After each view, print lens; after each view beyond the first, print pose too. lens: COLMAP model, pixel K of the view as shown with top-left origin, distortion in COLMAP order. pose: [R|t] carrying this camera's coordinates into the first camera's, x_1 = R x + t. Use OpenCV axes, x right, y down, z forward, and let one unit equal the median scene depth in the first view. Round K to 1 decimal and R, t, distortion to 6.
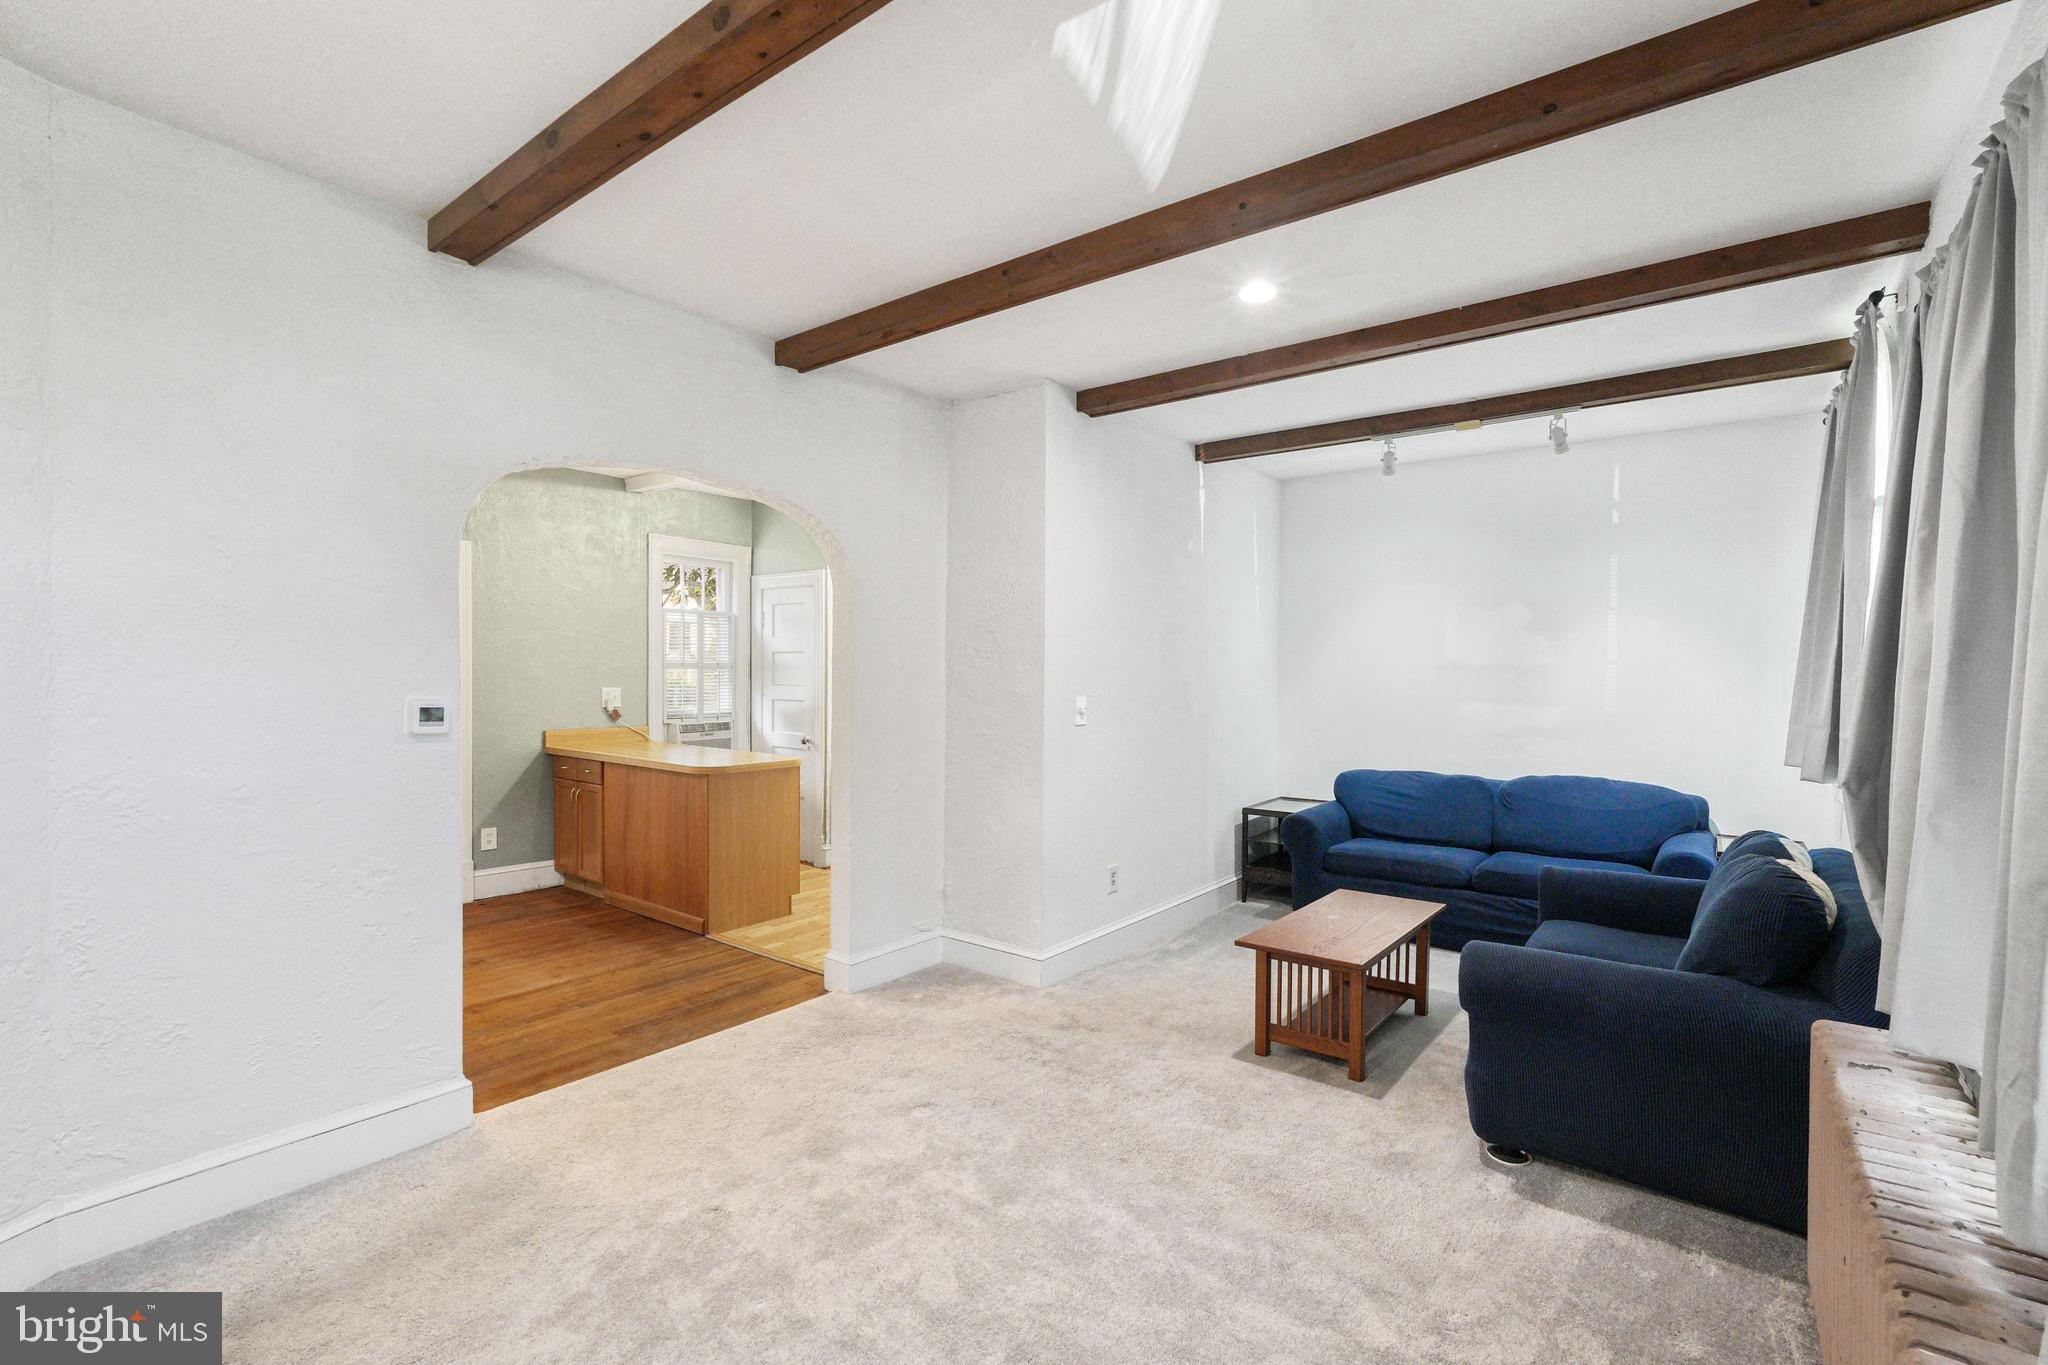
lens RADIAL K [[918.2, 0, 1024.0], [0, 918.2, 682.5], [0, 0, 1]] dist [-0.003633, 0.000138]
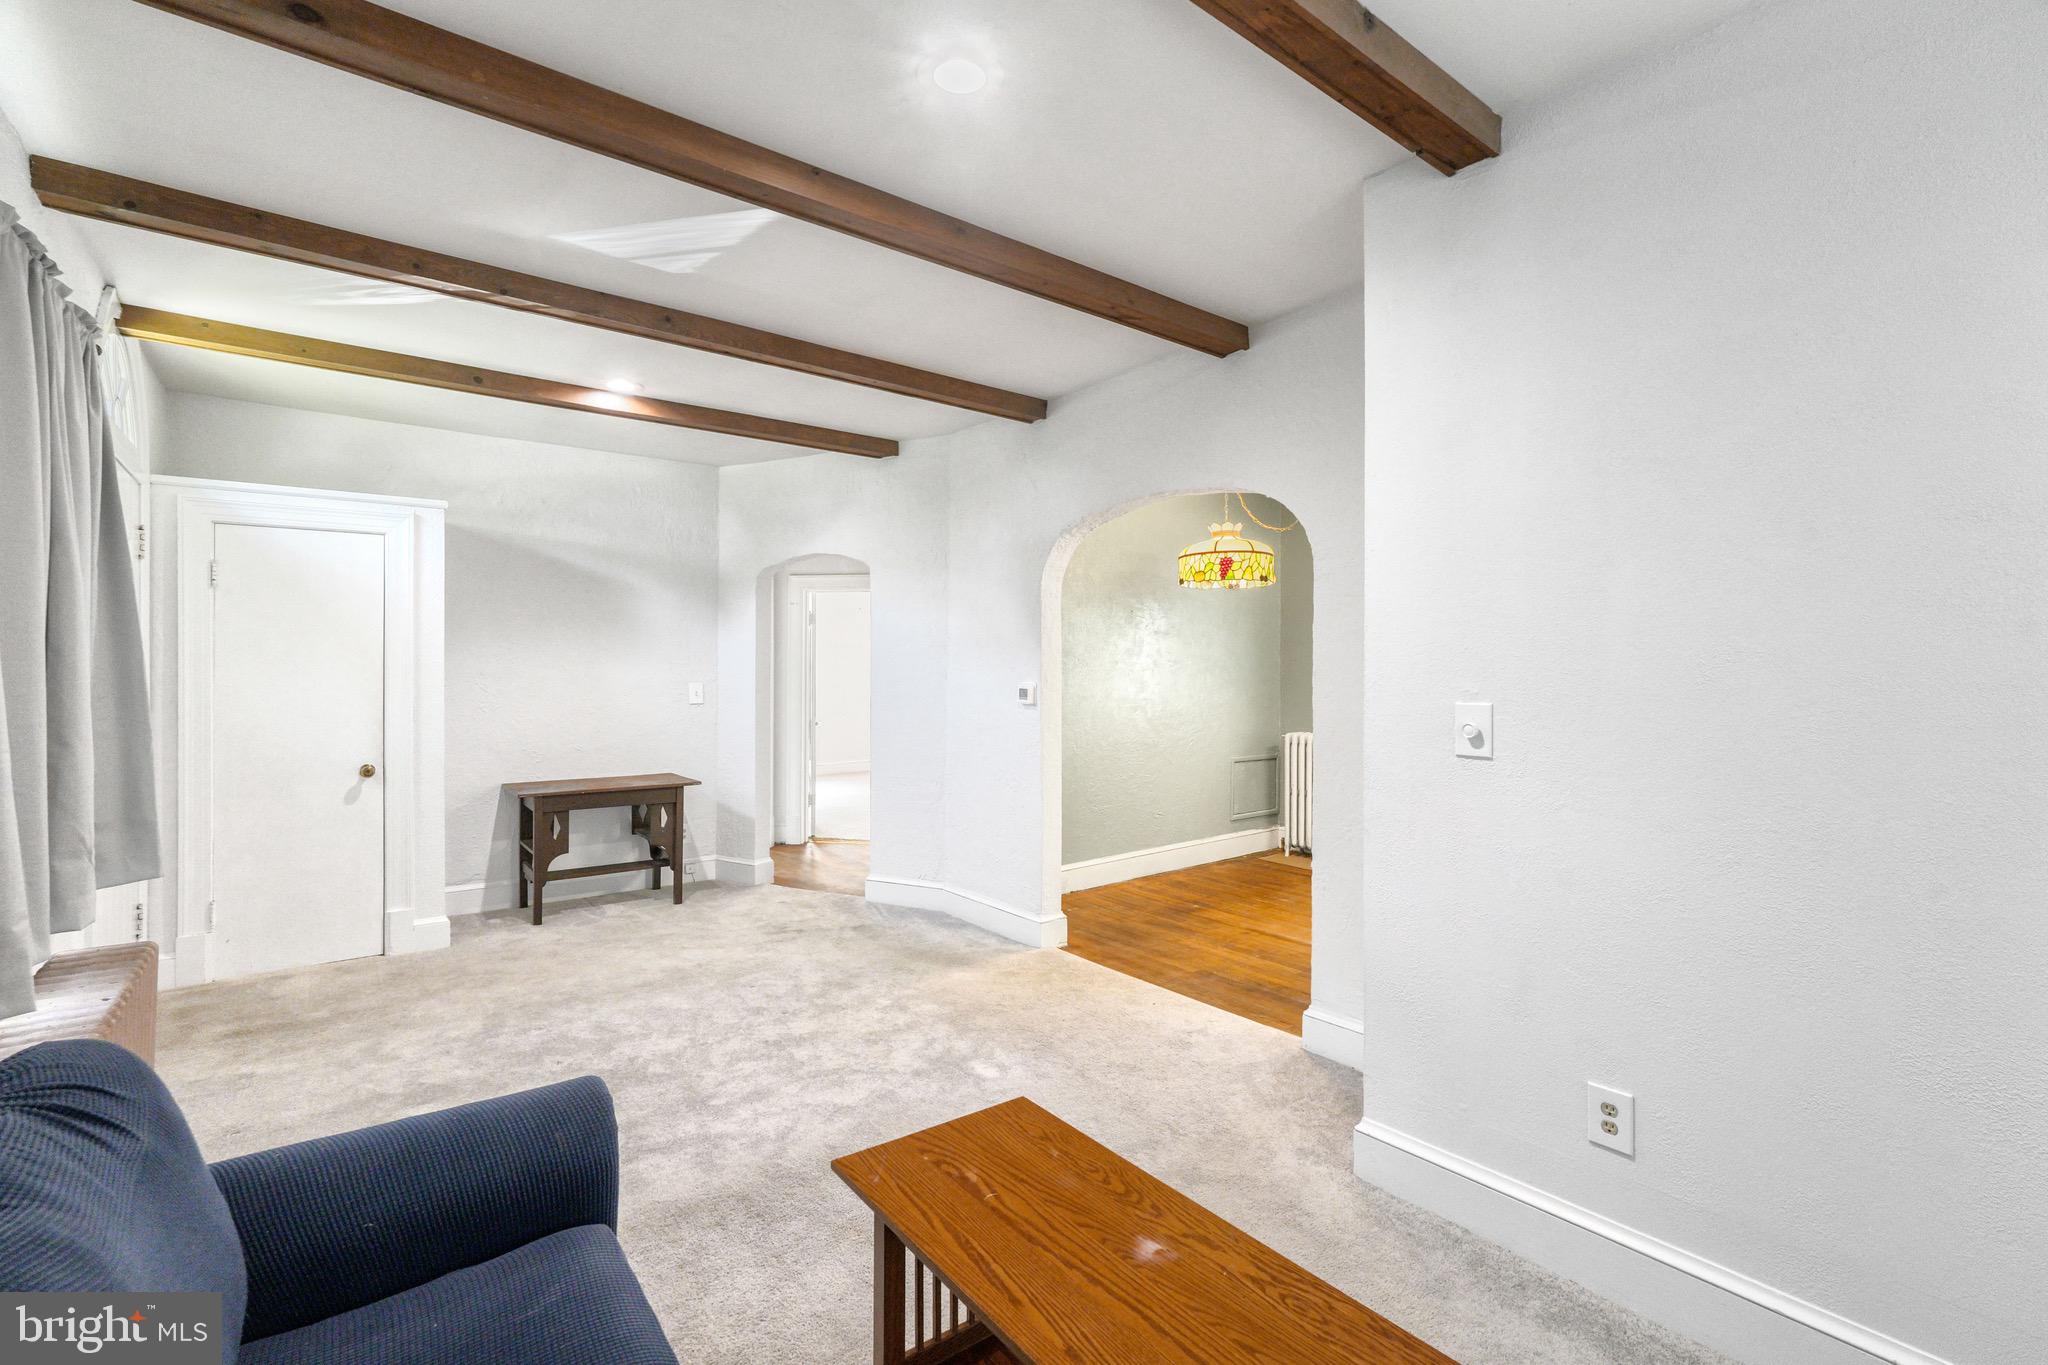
lens RADIAL K [[918.2, 0, 1024.0], [0, 918.2, 682.5], [0, 0, 1]] dist [-0.003633, 0.000138]
pose [[-0.237309, 0.007928, -0.971402, 0.698019], [-0.006879, 0.999928, 0.009841, -0.003077], [0.971410, 0.009017, -0.237237, 0.962943]]
